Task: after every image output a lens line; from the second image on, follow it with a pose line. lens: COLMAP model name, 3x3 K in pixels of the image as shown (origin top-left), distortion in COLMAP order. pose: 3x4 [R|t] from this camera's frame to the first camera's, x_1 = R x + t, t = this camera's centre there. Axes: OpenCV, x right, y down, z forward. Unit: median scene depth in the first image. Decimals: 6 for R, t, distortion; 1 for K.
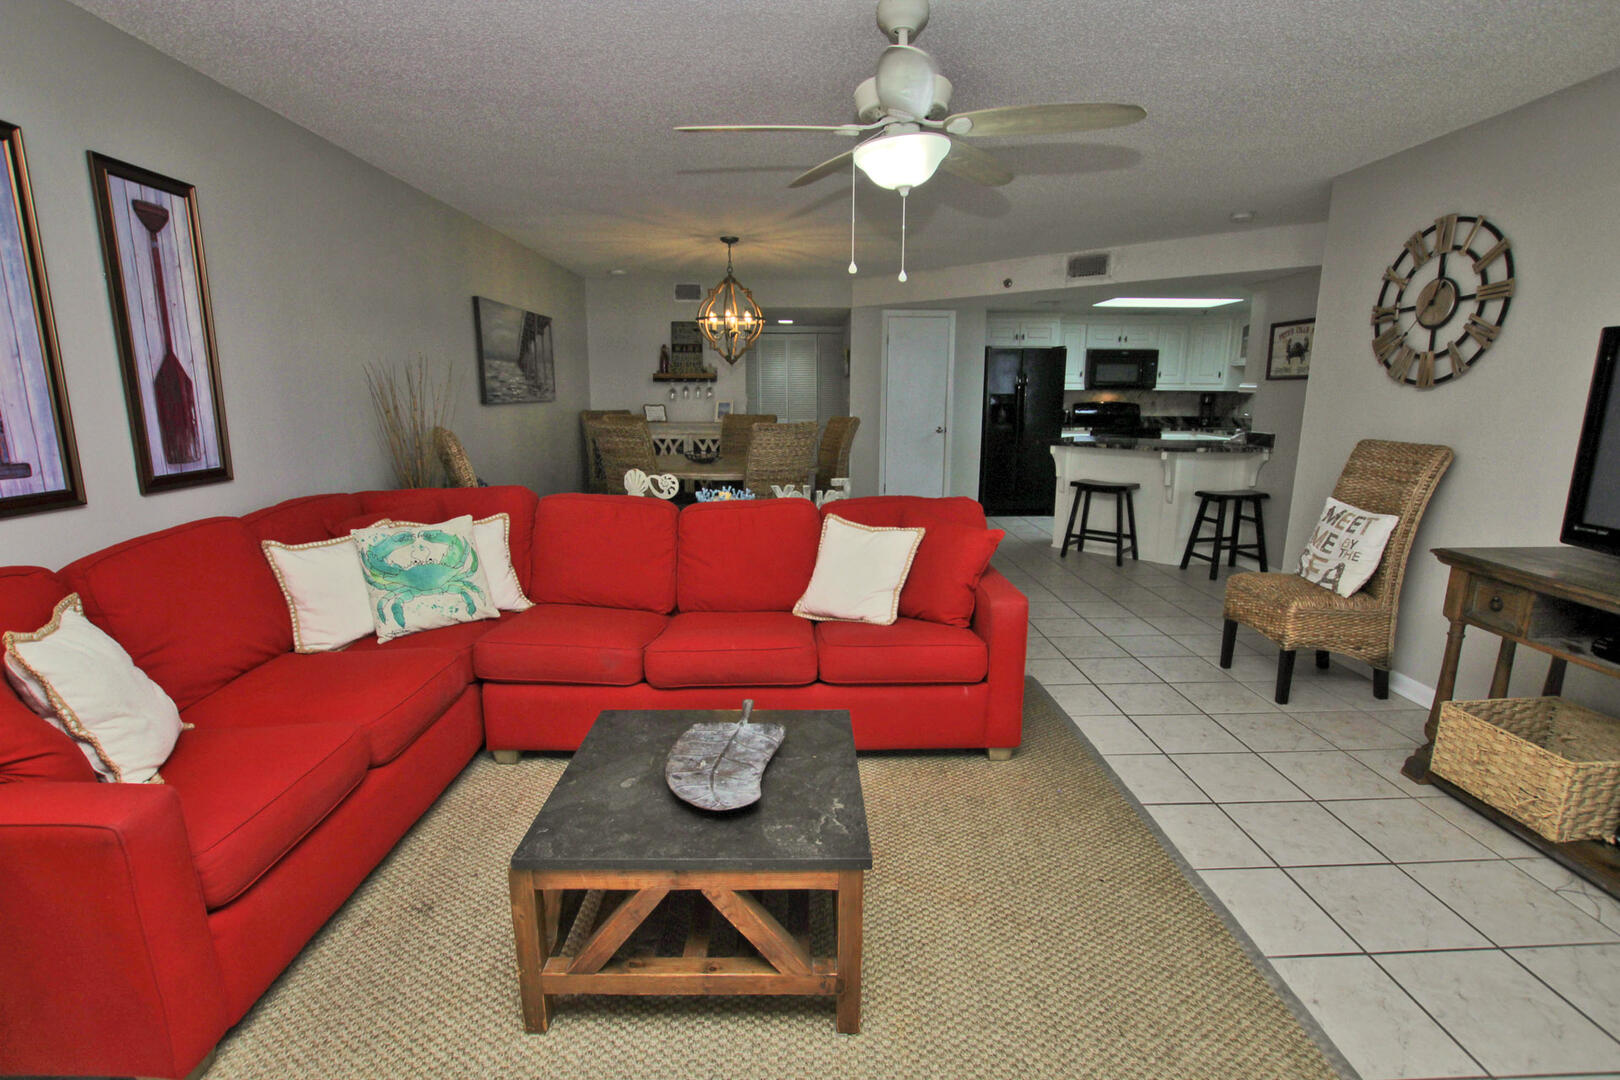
lens RADIAL K [[752.7, 0, 807.4], [0, 752.7, 548.3], [0, 0, 1]] dist [-0.031811, 0.003982]
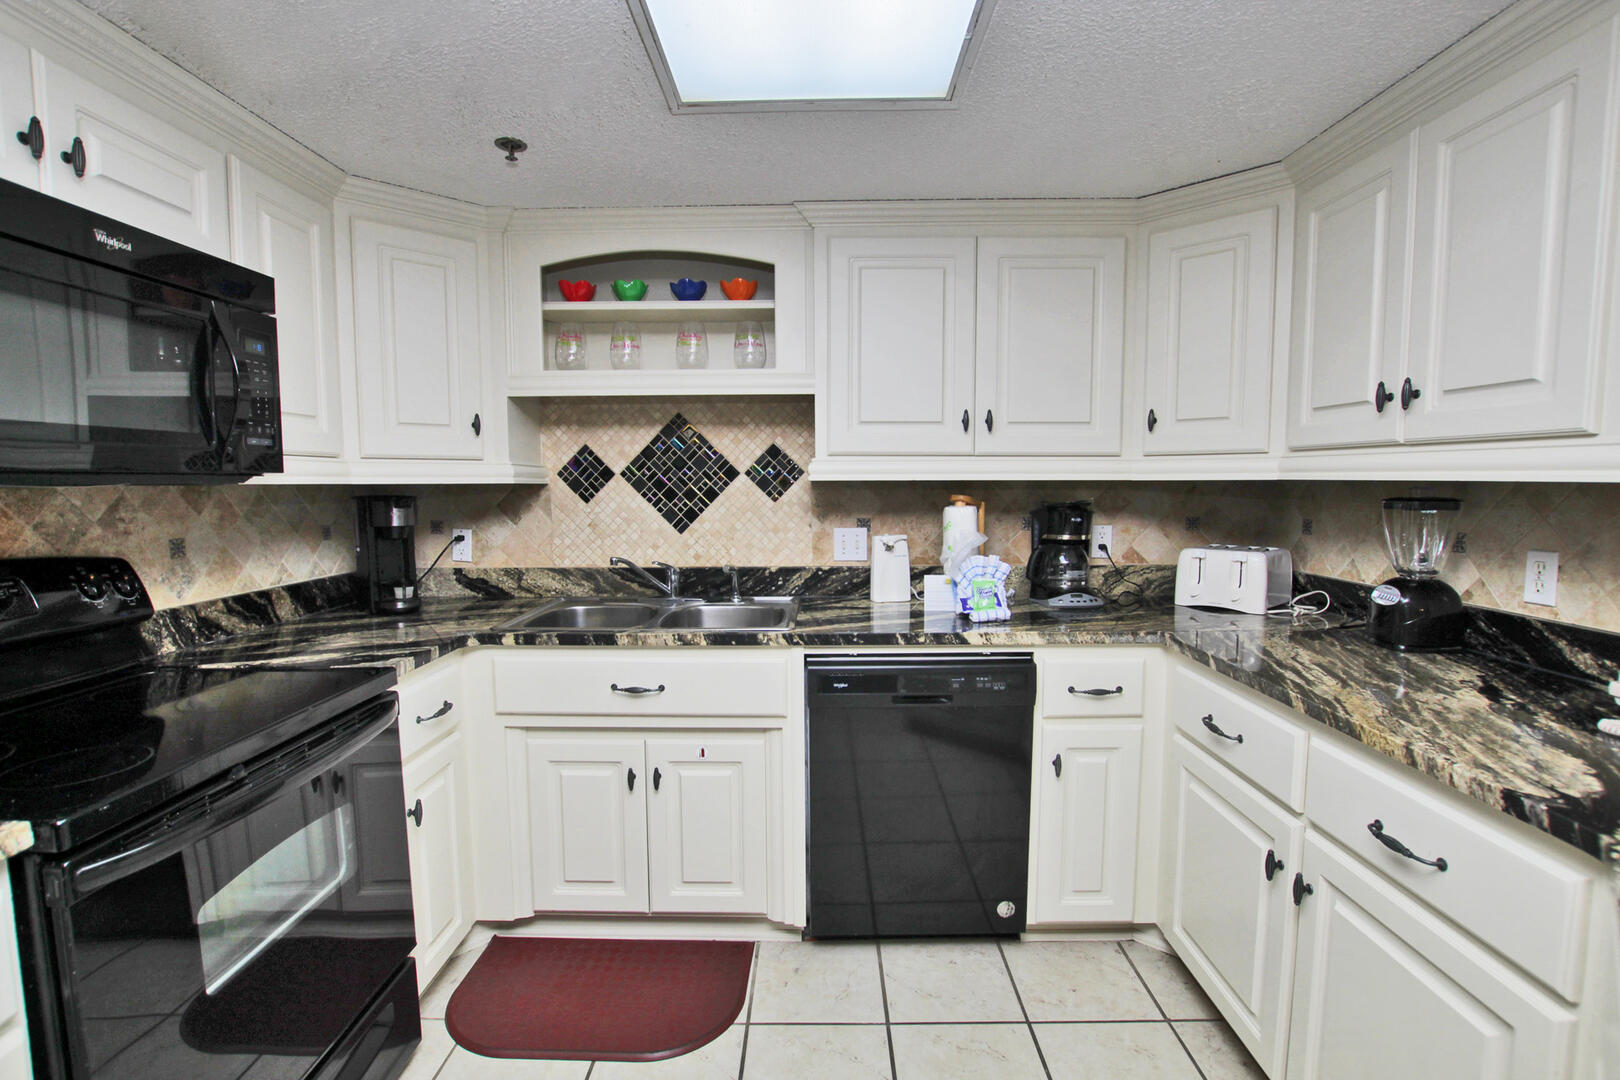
lens RADIAL K [[752.7, 0, 804.4], [0, 752.7, 551.8], [0, 0, 1]] dist [-0.031811, 0.003982]
pose [[0.037957, -0.092949, 0.994947, 0.494838], [0.213064, 0.973522, 0.082819, -0.324882], [-0.976301, 0.208843, 0.056756, 1.538393]]
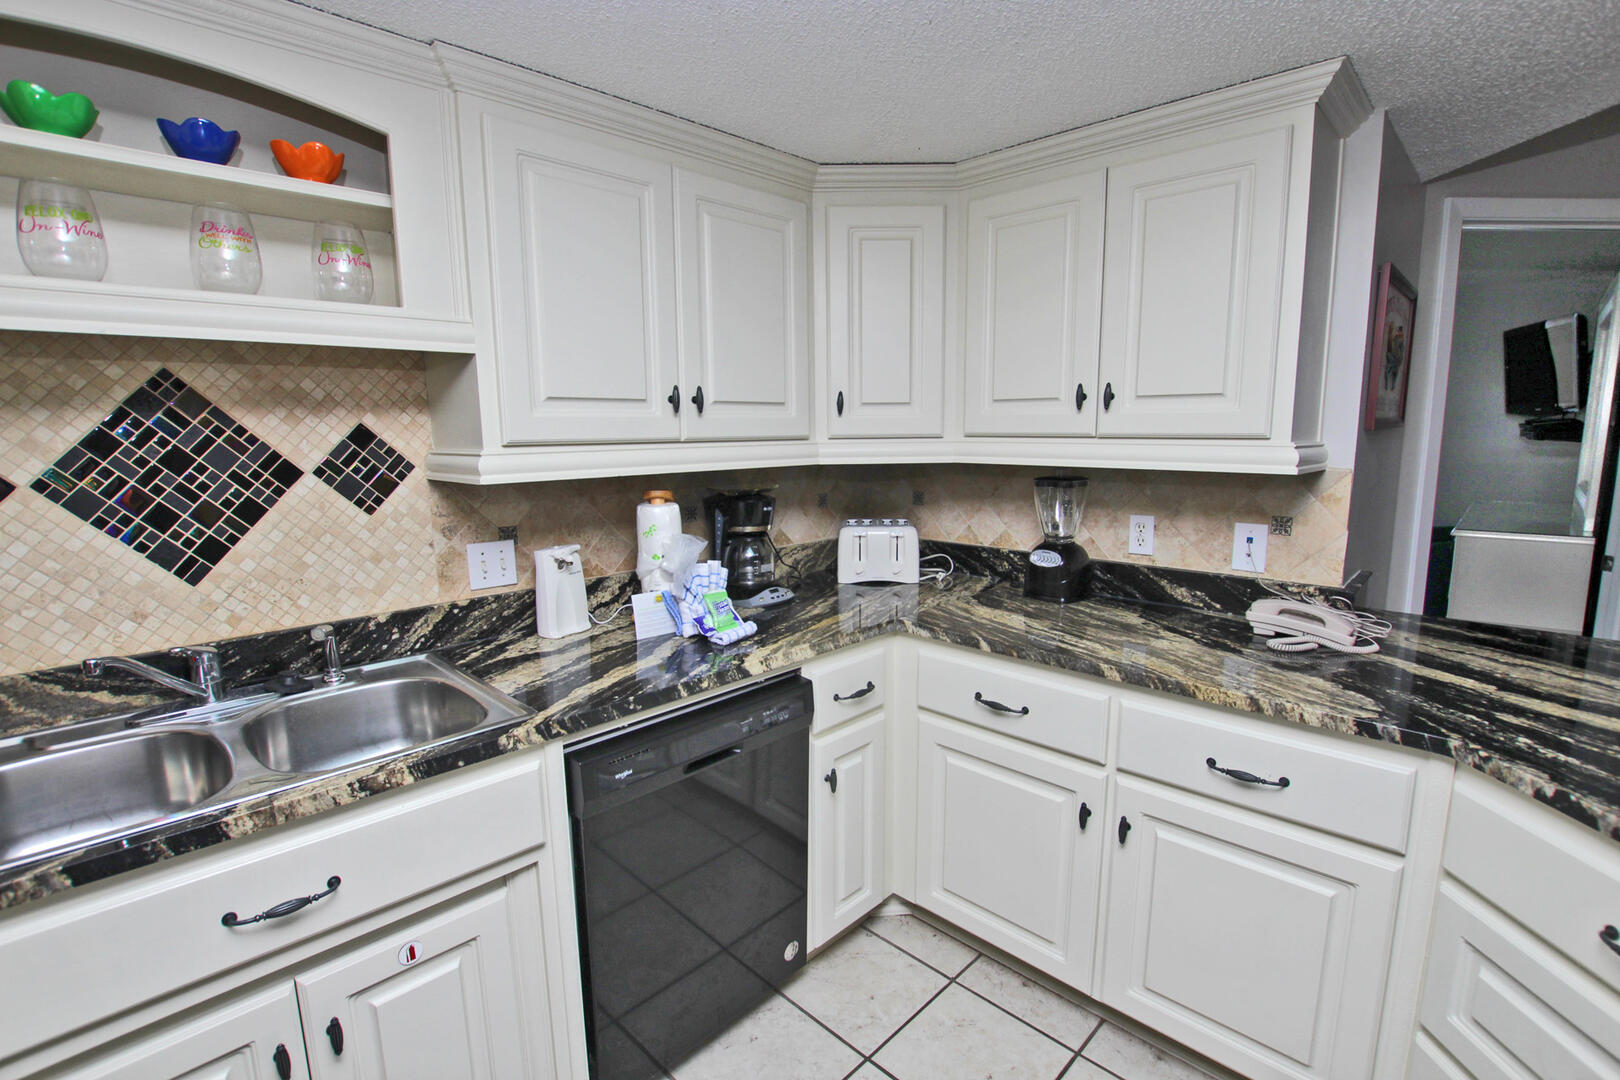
lens RADIAL K [[752.7, 0, 803.7], [0, 752.7, 550.0], [0, 0, 1]] dist [-0.031811, 0.003982]
pose [[-0.697143, -0.105312, 0.709155, 0.656619], [0.162711, 0.940099, 0.299563, -0.376655], [-0.698224, 0.324226, -0.638248, 1.672636]]
